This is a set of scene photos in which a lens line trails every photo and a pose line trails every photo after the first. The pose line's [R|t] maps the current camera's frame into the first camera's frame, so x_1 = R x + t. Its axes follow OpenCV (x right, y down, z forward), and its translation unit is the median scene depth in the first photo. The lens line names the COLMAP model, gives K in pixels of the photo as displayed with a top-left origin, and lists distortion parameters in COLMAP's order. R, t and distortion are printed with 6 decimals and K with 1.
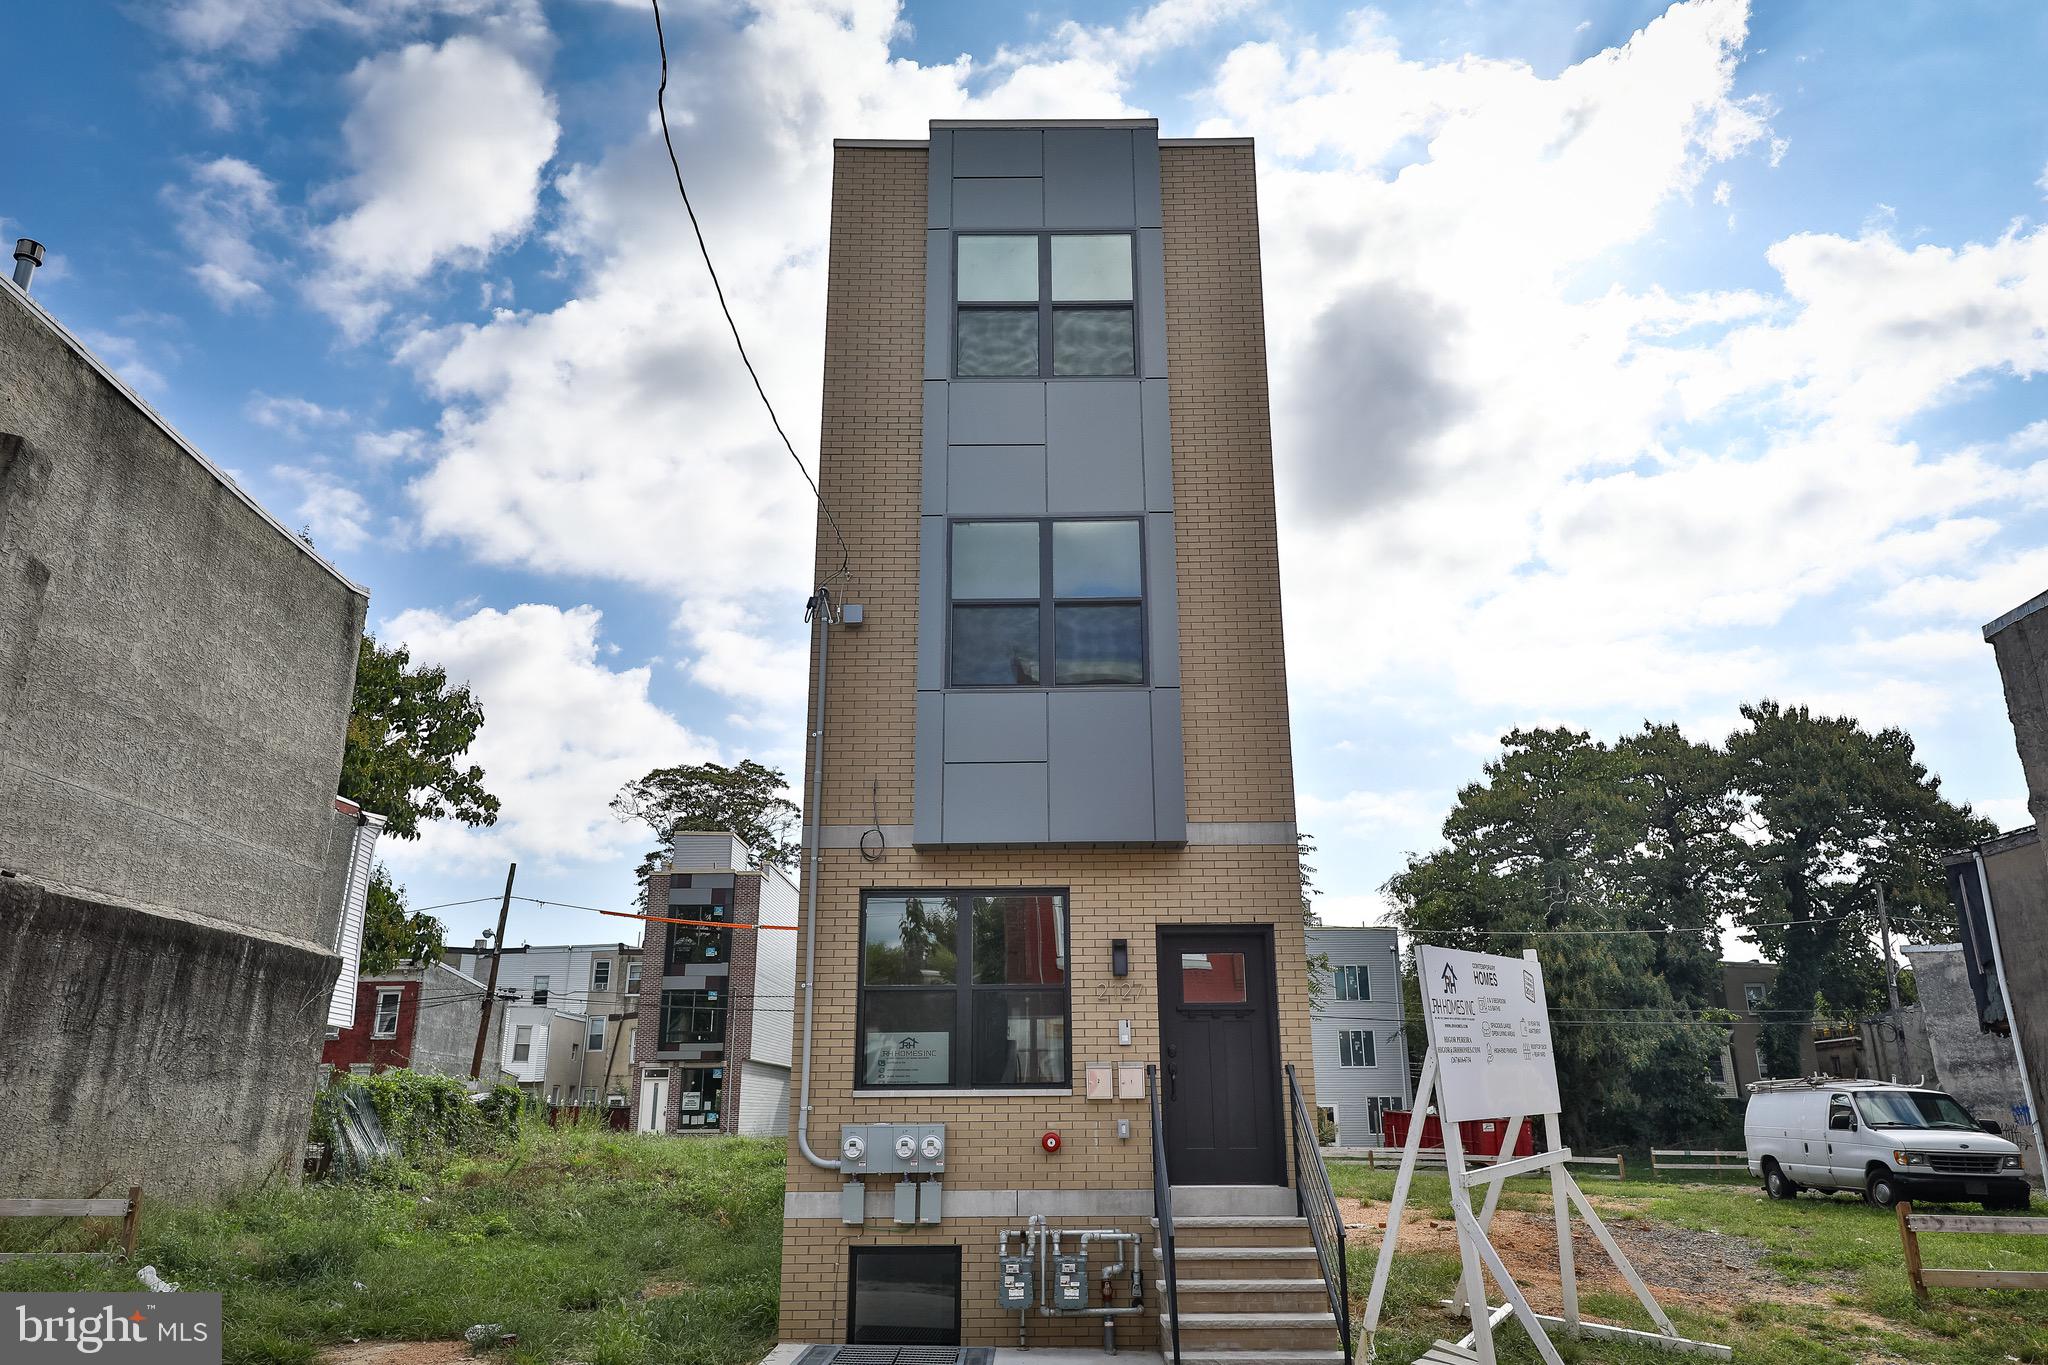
lens RADIAL K [[1320.4, 0, 1024.0], [0, 1320.4, 682.5], [0, 0, 1]] dist [0.019673, -0.000145]
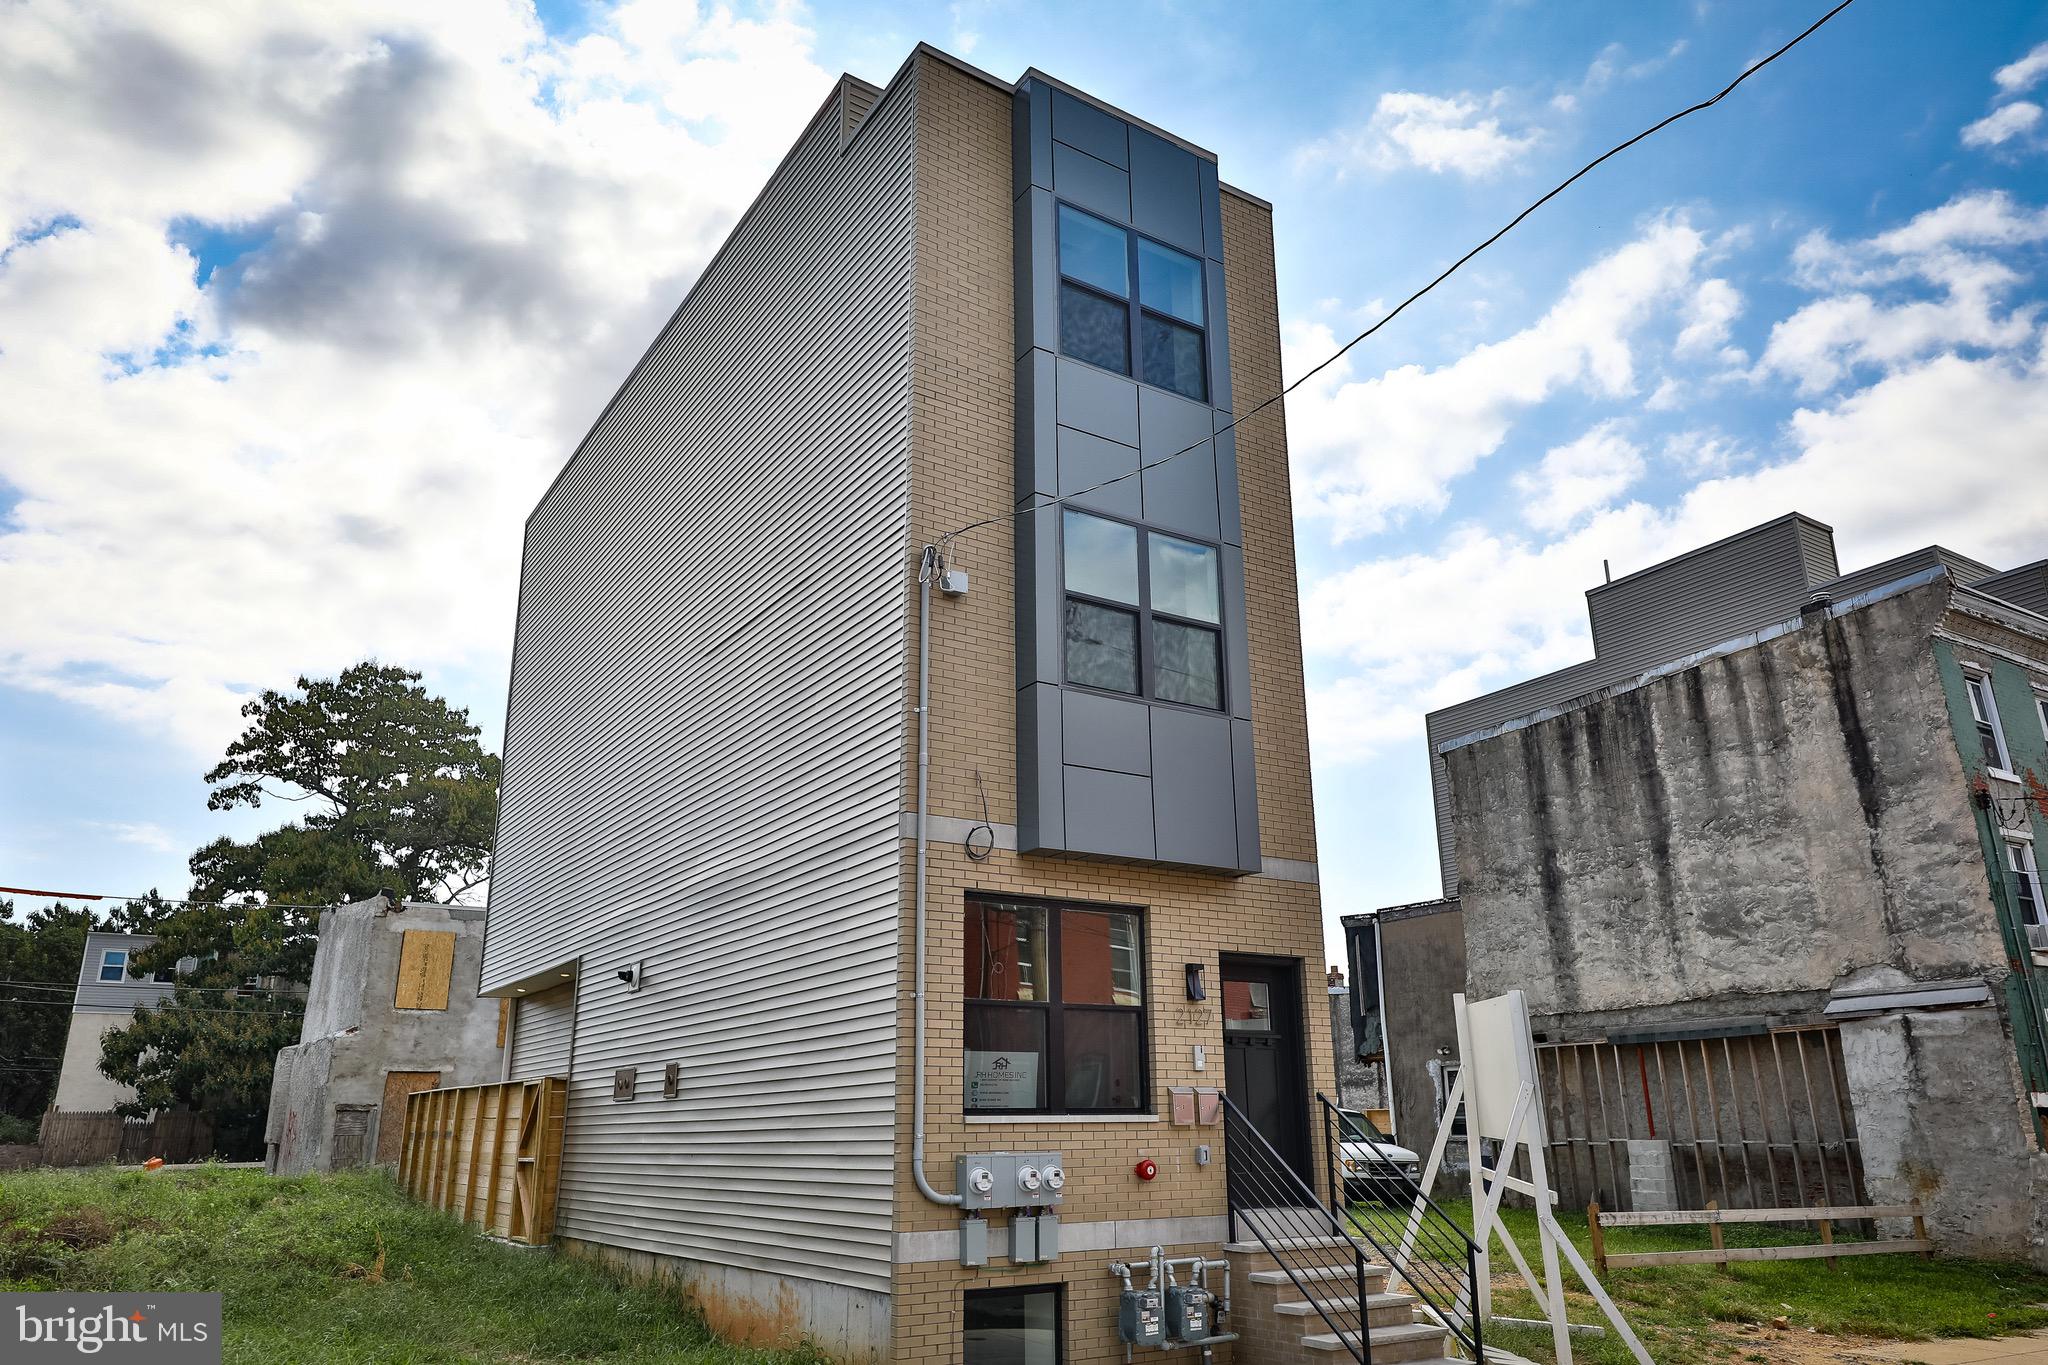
lens RADIAL K [[1360.8, 0, 1003.2], [0, 1360.8, 683.0], [0, 0, 1]] dist [0.030488, -0.024936]
pose [[0.839824, 0.165390, 0.517051, -0.600330], [-0.165119, 0.985157, -0.046928, 0.056484], [-0.517137, -0.045964, 0.854667, 0.201681]]
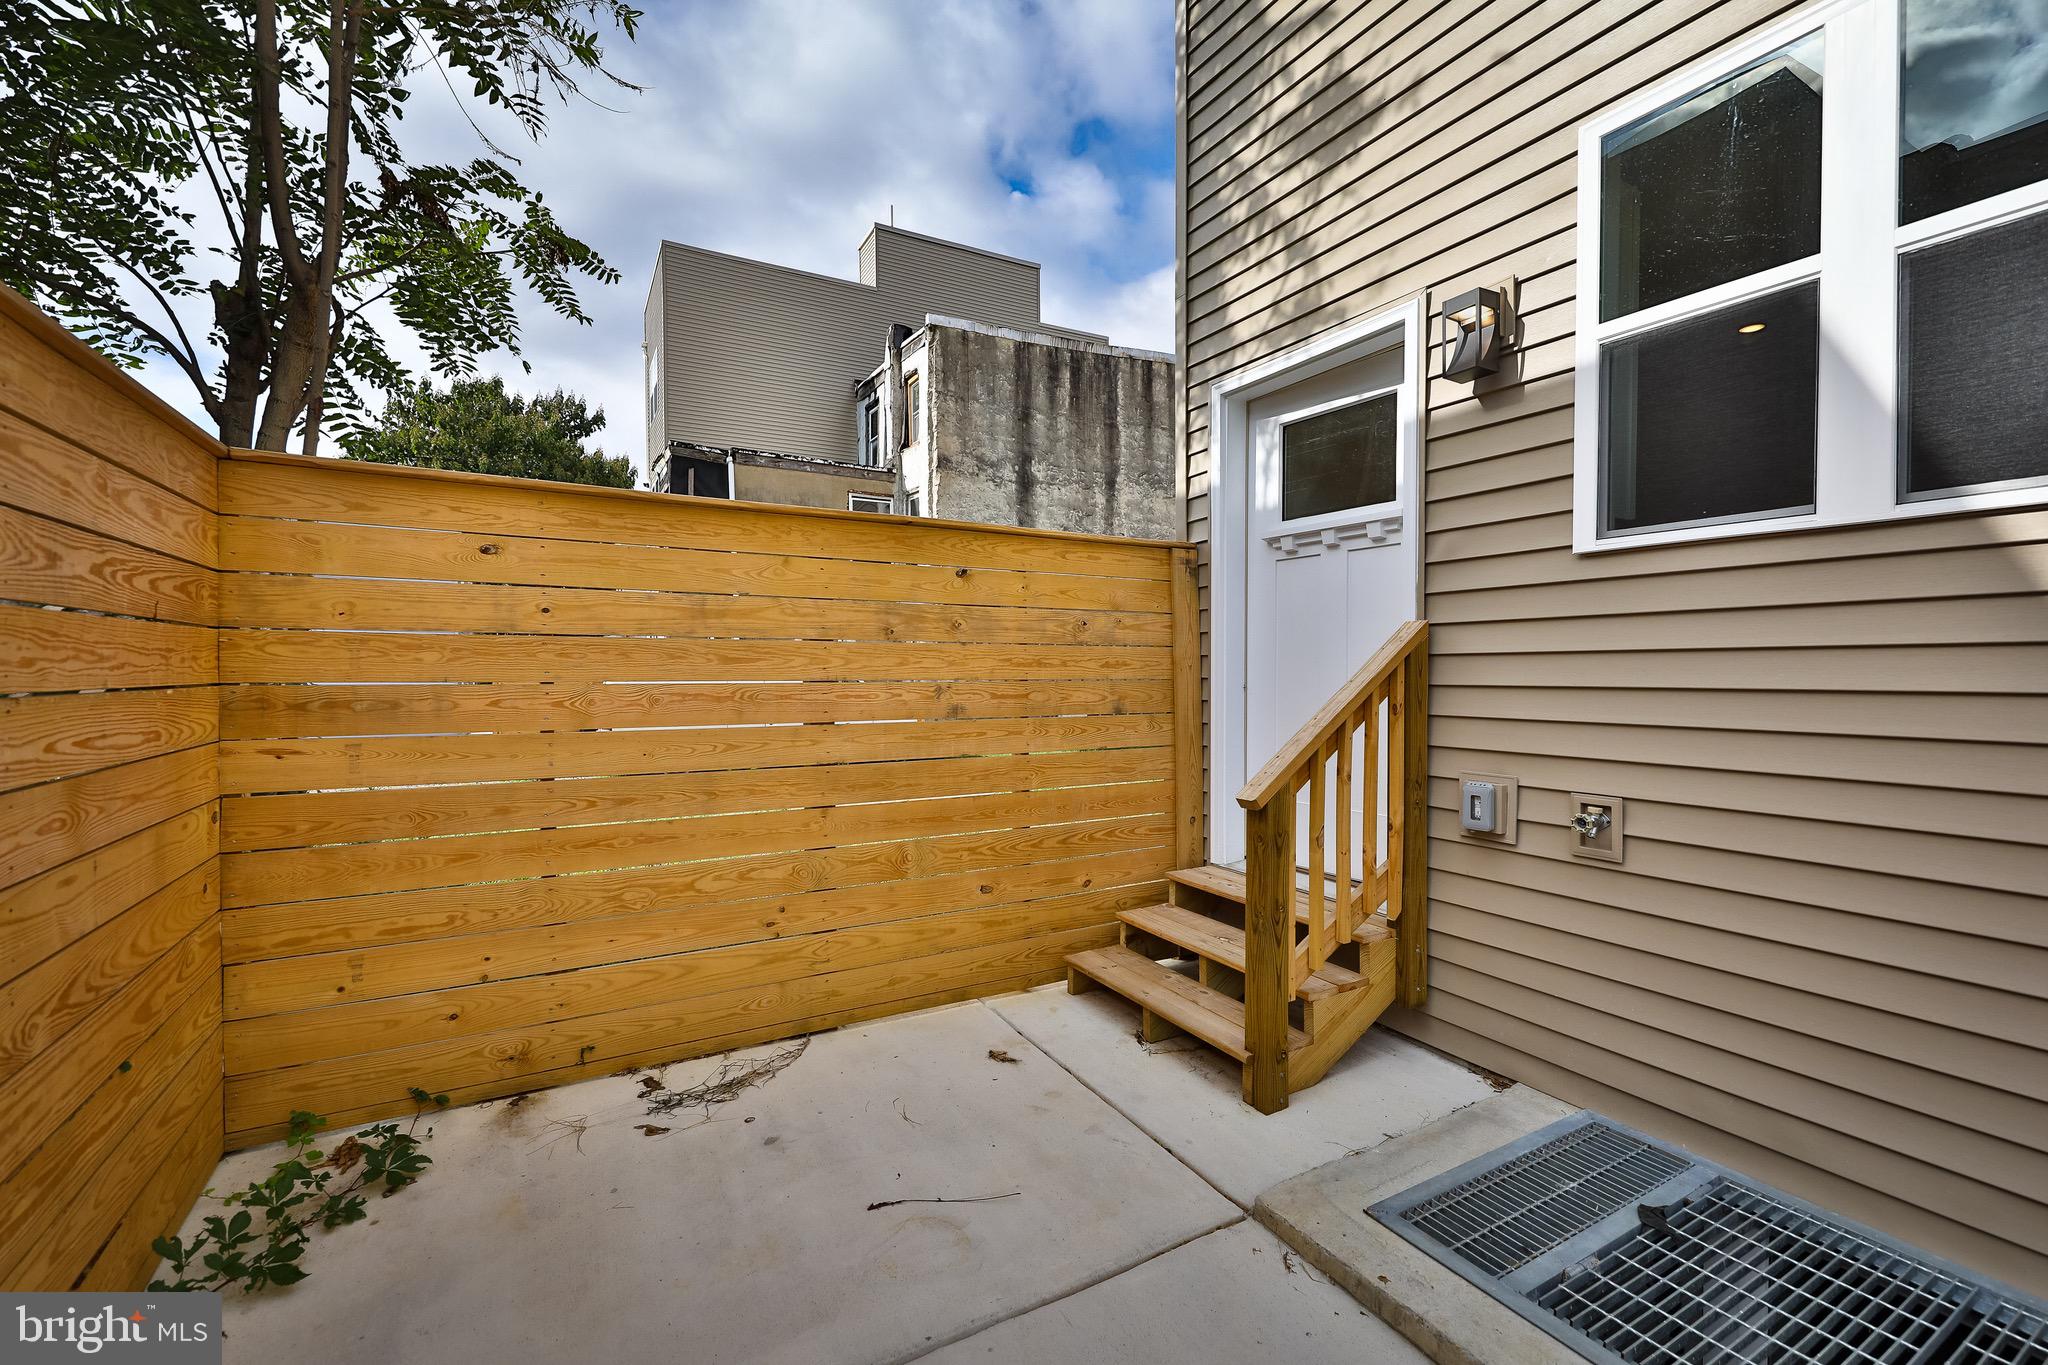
lens RADIAL K [[882.7, 0, 1024.0], [0, 882.7, 682.5], [0, 0, 1]] dist [0.016695, -0.008288]
pose [[-0.504989, -0.002053, 0.863123, -0.082519], [-0.270180, 0.950118, -0.155815, 0.766418], [-0.819749, -0.311884, -0.480354, 2.374900]]
